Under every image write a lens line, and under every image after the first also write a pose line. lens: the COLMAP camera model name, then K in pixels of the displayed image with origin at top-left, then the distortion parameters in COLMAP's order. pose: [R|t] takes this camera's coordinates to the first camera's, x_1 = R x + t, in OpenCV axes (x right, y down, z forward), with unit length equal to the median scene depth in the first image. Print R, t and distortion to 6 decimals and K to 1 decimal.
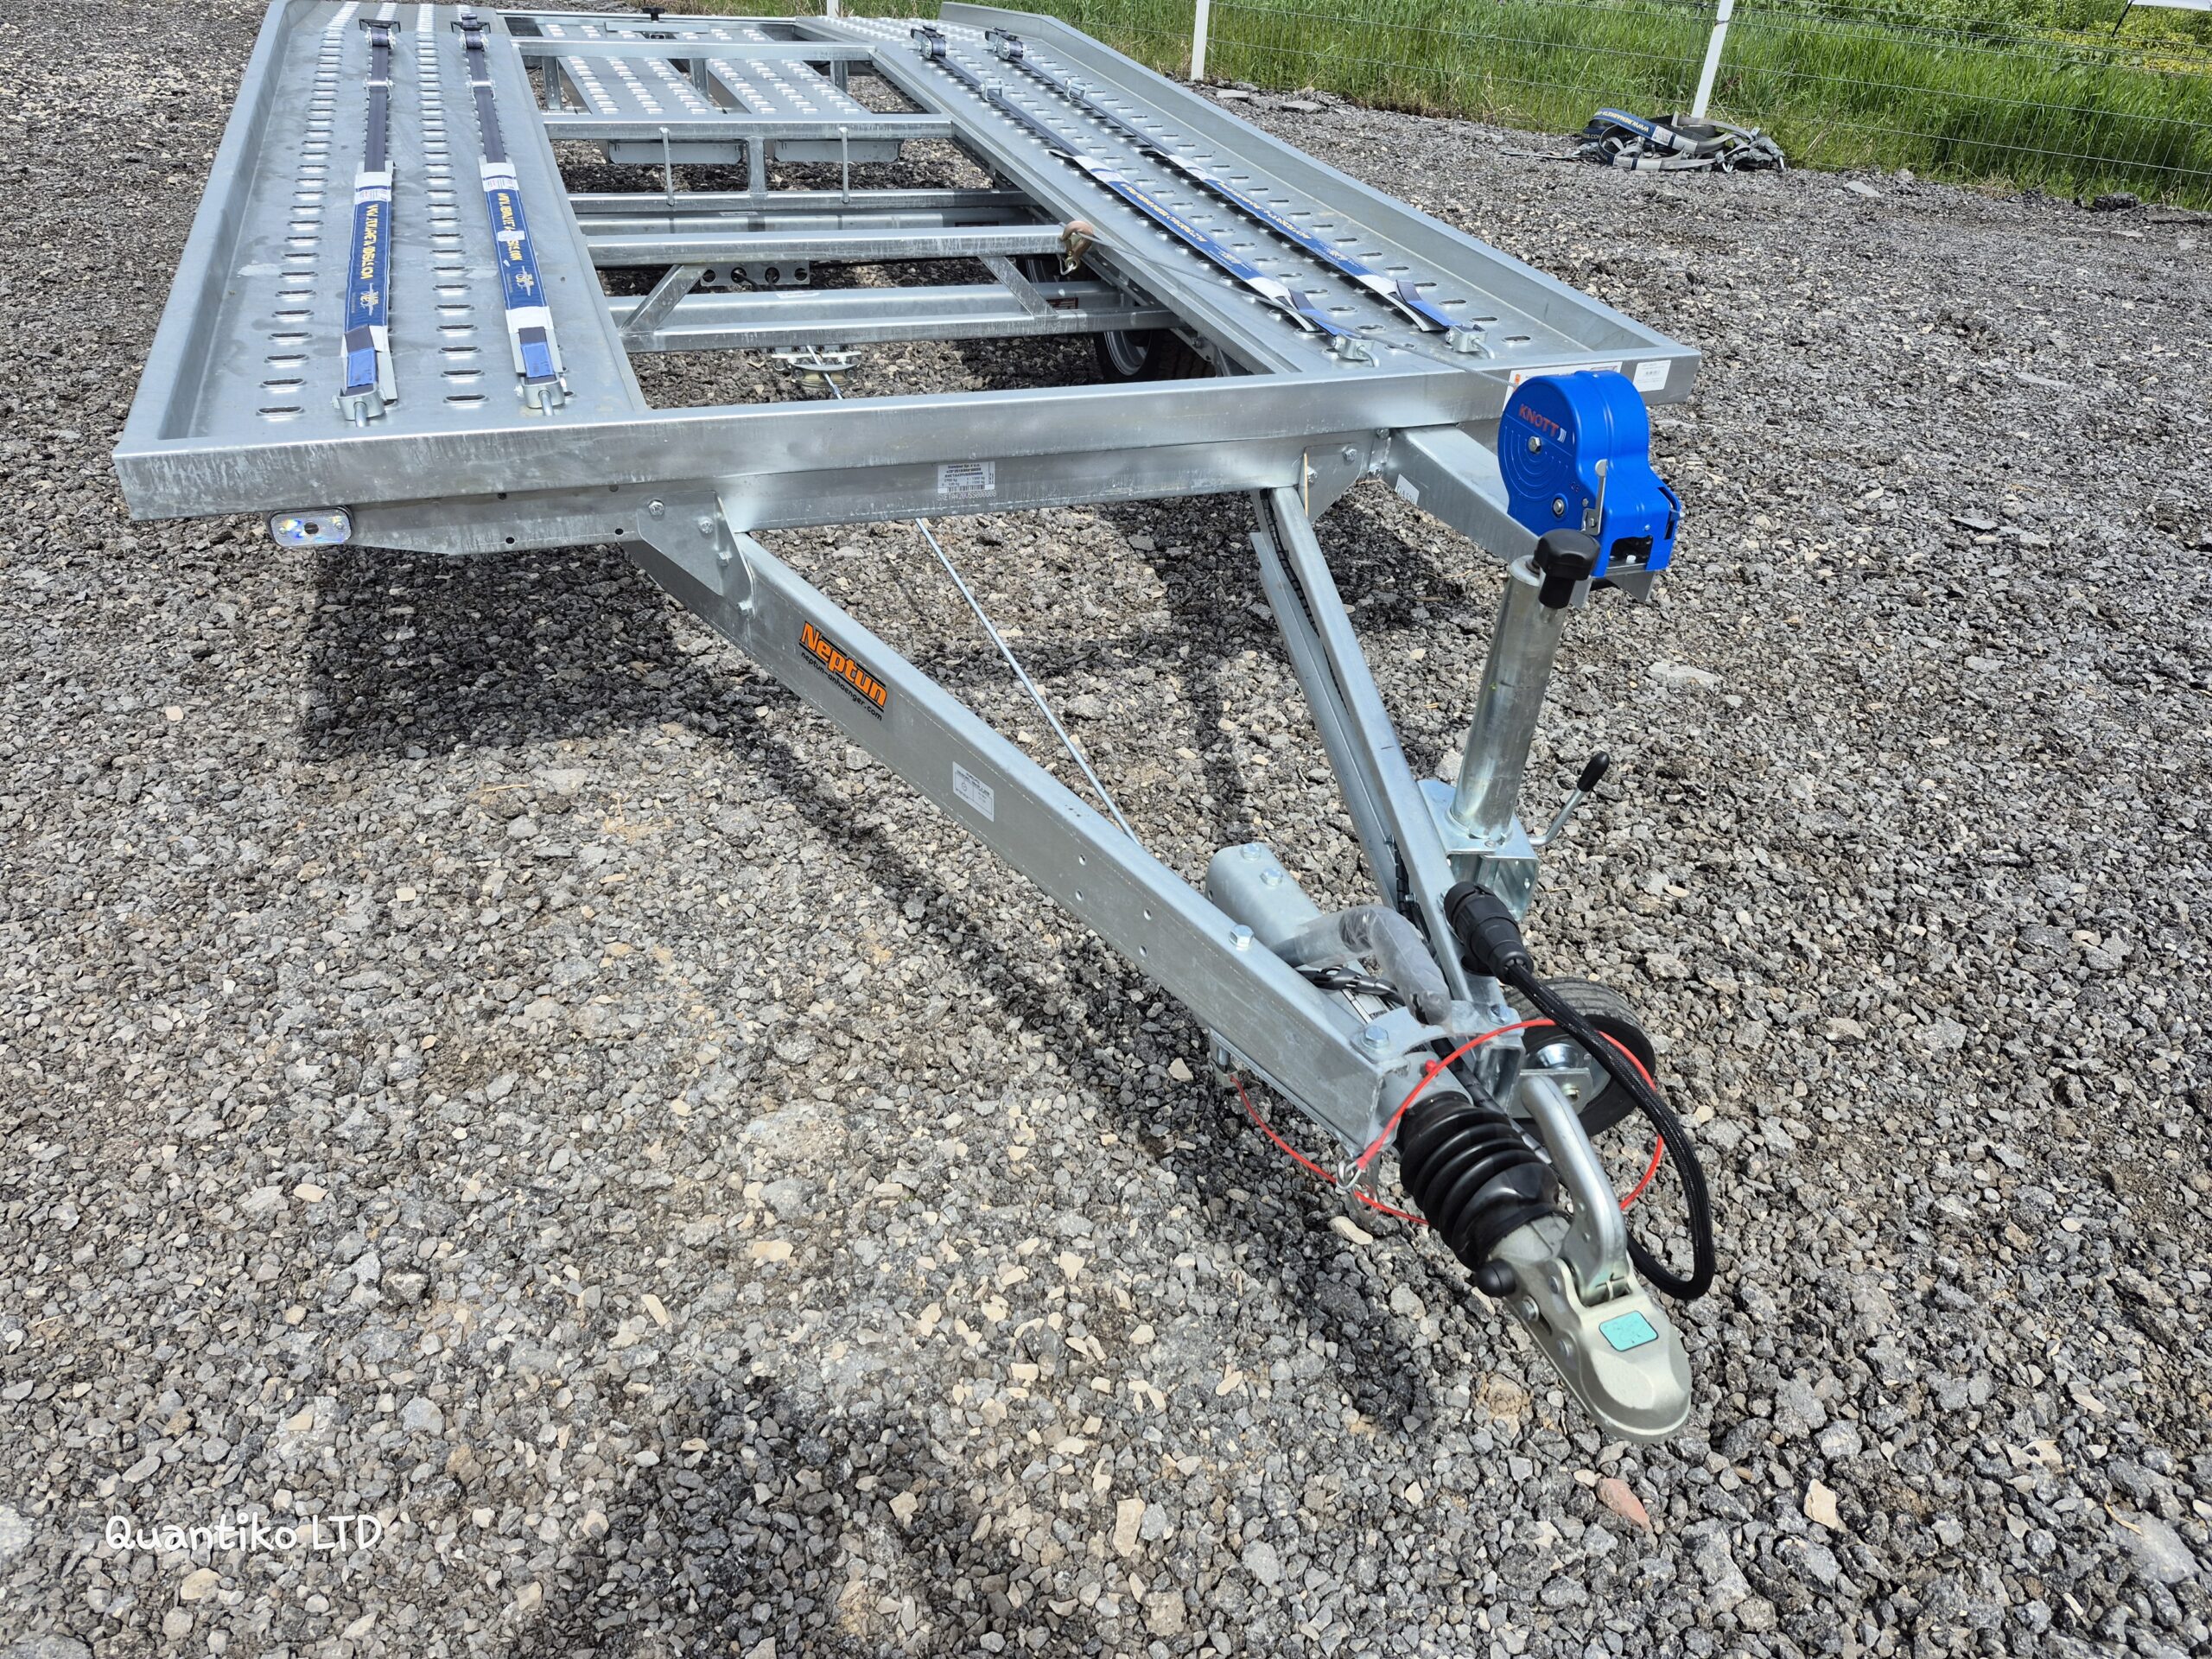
lens RADIAL K [[1556.3, 0, 1096.5], [0, 1556.3, 821.7], [0, 0, 1]] dist [0.081813, -0.006921]
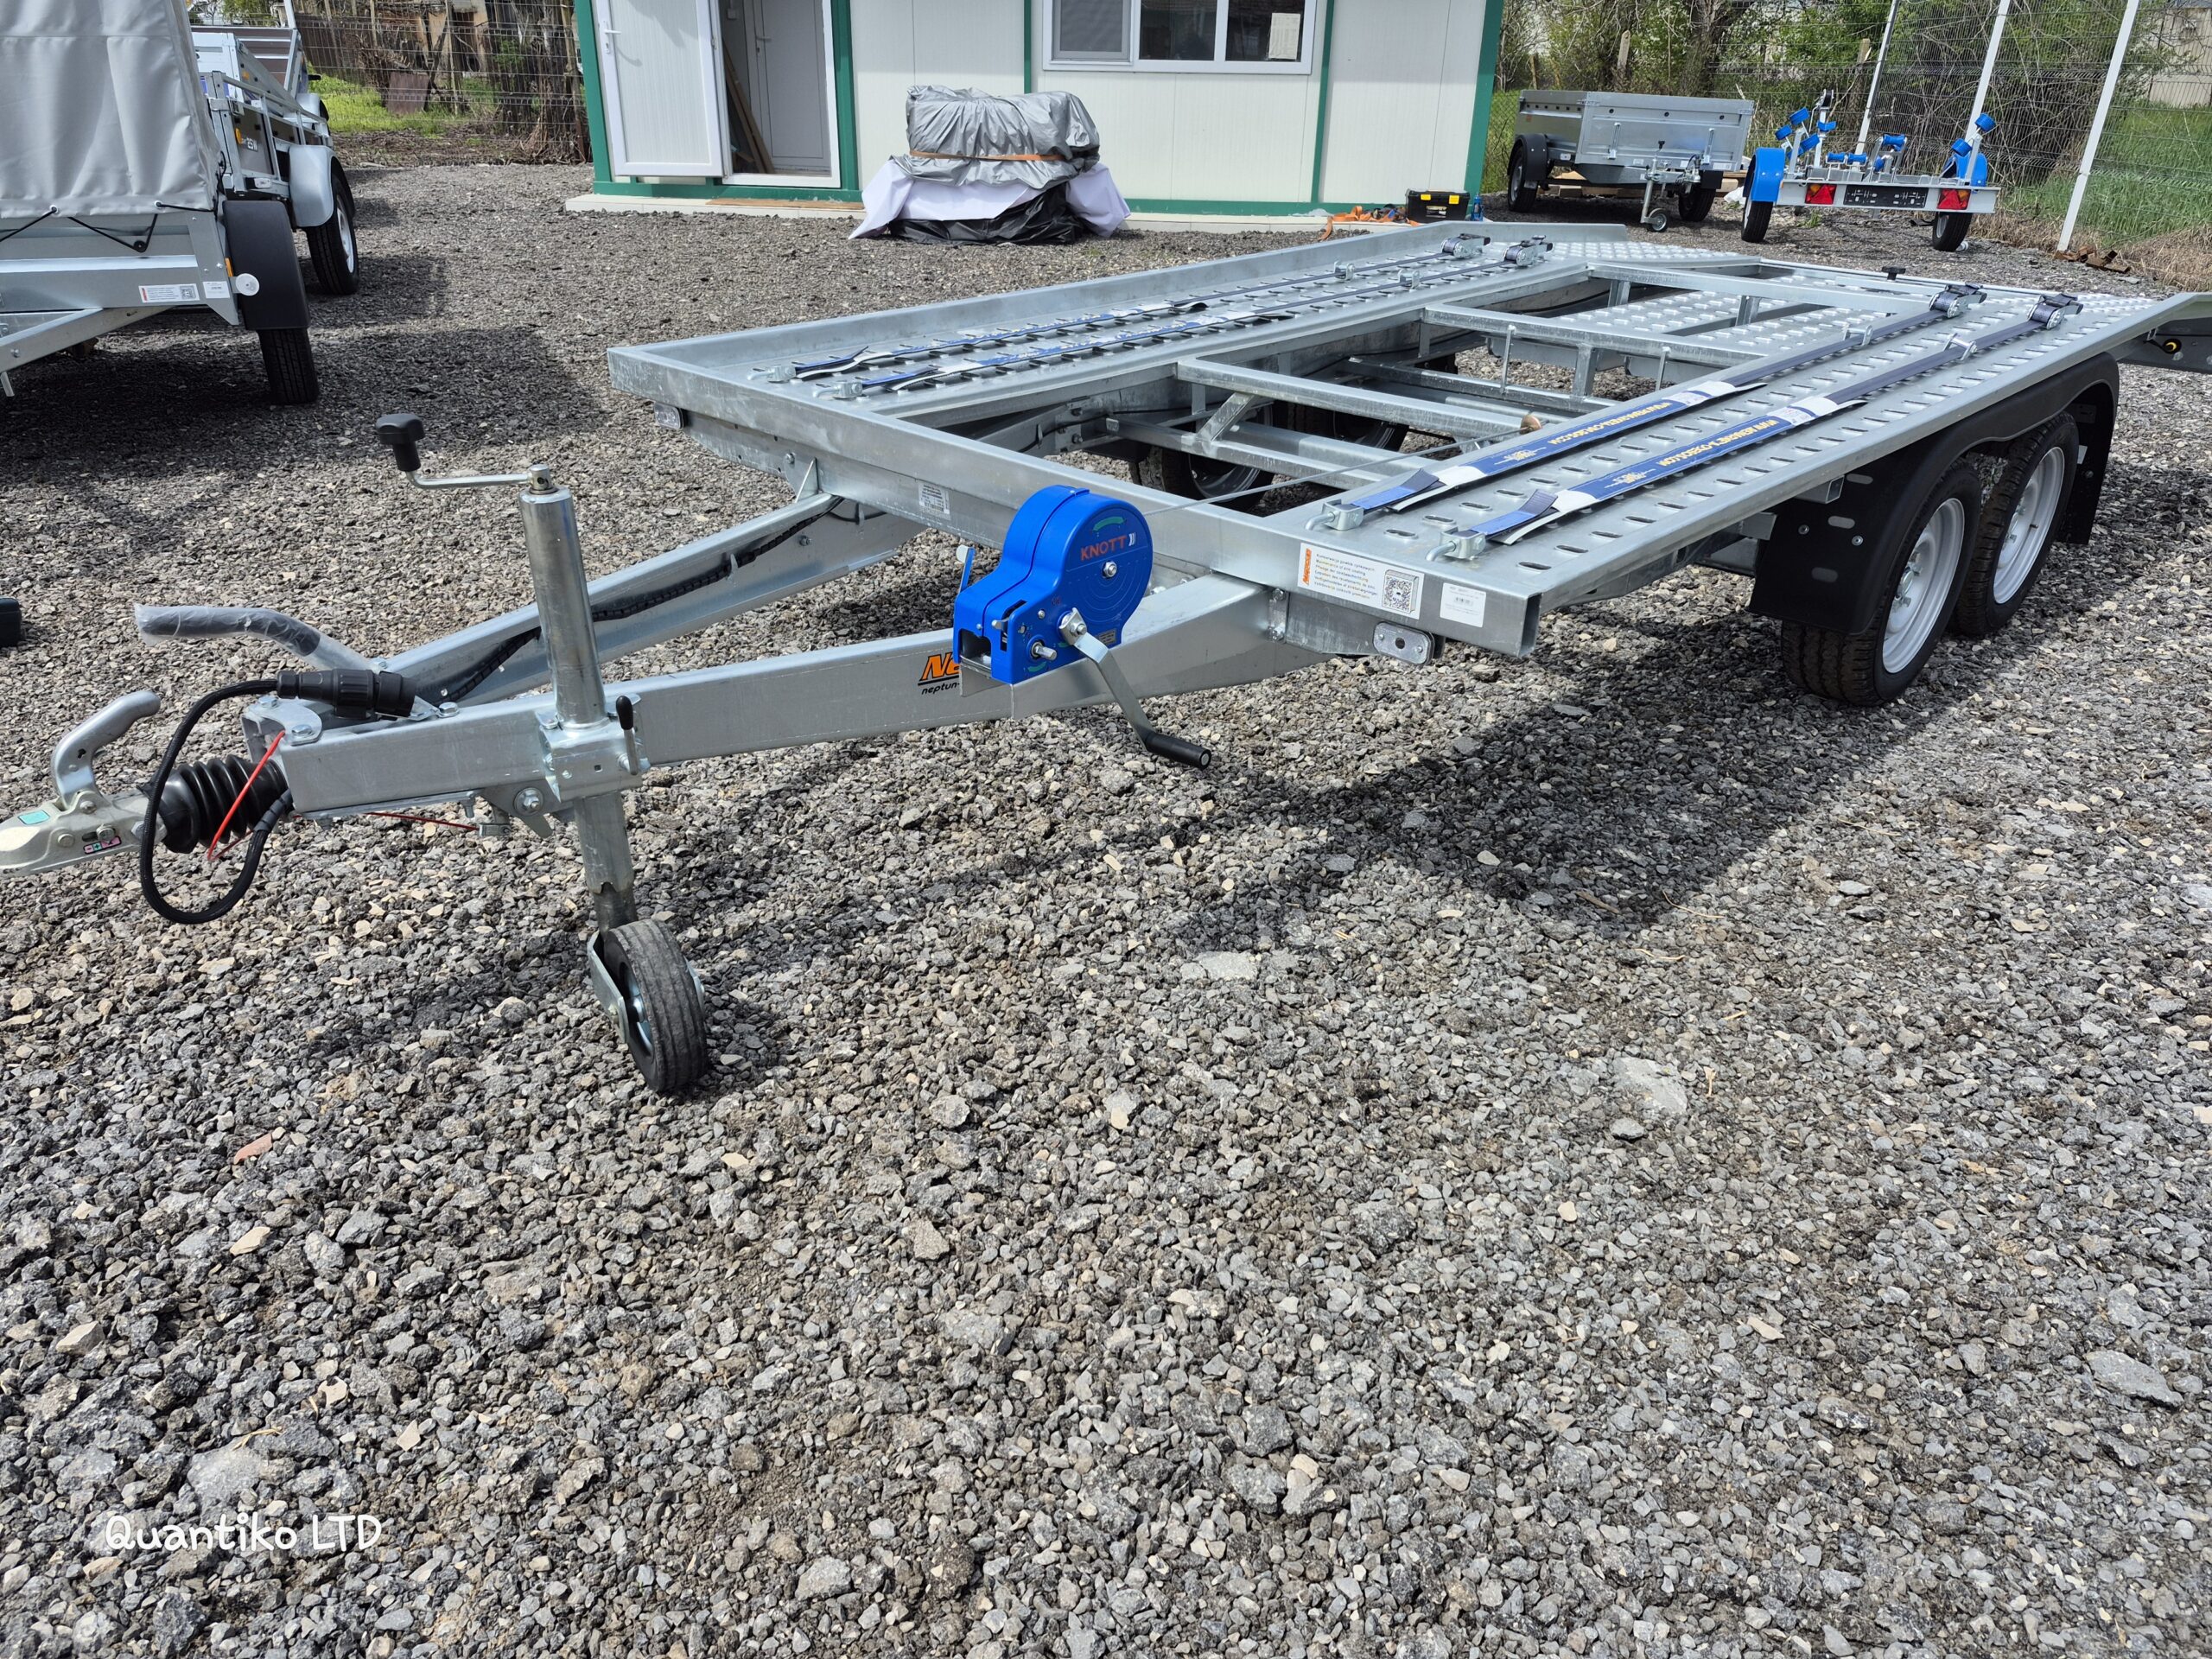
lens RADIAL K [[1556.3, 0, 1096.5], [0, 1556.3, 821.7], [0, 0, 1]] dist [0.081813, -0.006921]
pose [[0.408716, 0.355029, -0.840777, 0.832423], [-0.499698, 0.857936, 0.119363, -0.156185], [0.763710, 0.371349, 0.528059, 0.380572]]
